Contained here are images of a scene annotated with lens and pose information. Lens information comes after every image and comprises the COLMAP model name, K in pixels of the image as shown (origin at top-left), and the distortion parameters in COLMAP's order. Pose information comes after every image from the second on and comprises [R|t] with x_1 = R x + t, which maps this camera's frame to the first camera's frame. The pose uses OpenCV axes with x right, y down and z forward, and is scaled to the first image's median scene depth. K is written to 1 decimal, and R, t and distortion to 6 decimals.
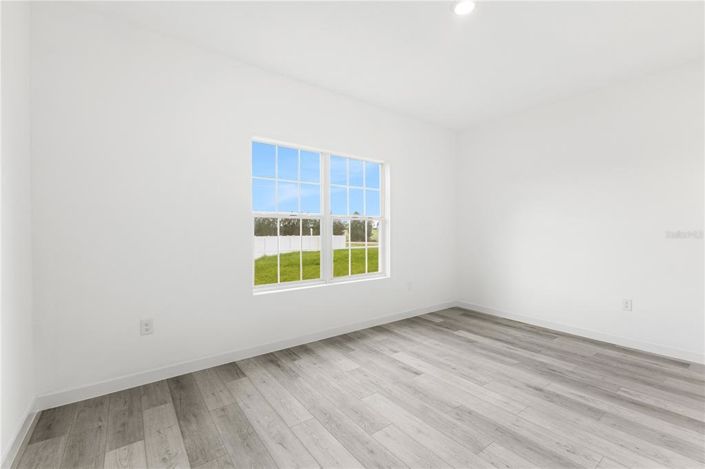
lens RADIAL K [[302.2, 0, 354.9], [0, 302.2, 234.3], [0, 0, 1]] dist [0.000921, -0.000178]
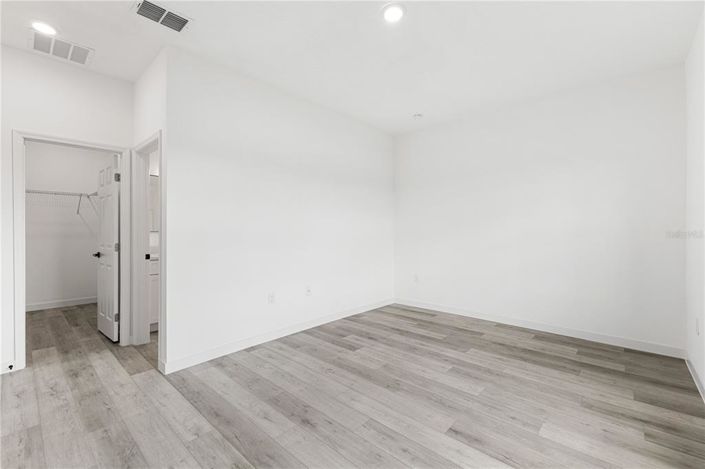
lens RADIAL K [[305.1, 0, 352.5], [0, 305.1, 234.5], [0, 0, 1]] dist [0.000697, -0.000215]
pose [[-0.982103, 0.005705, -0.188260, 0.685092], [0.002448, 0.999843, 0.017528, -0.015816], [0.188330, 0.016753, -0.981963, 1.979272]]
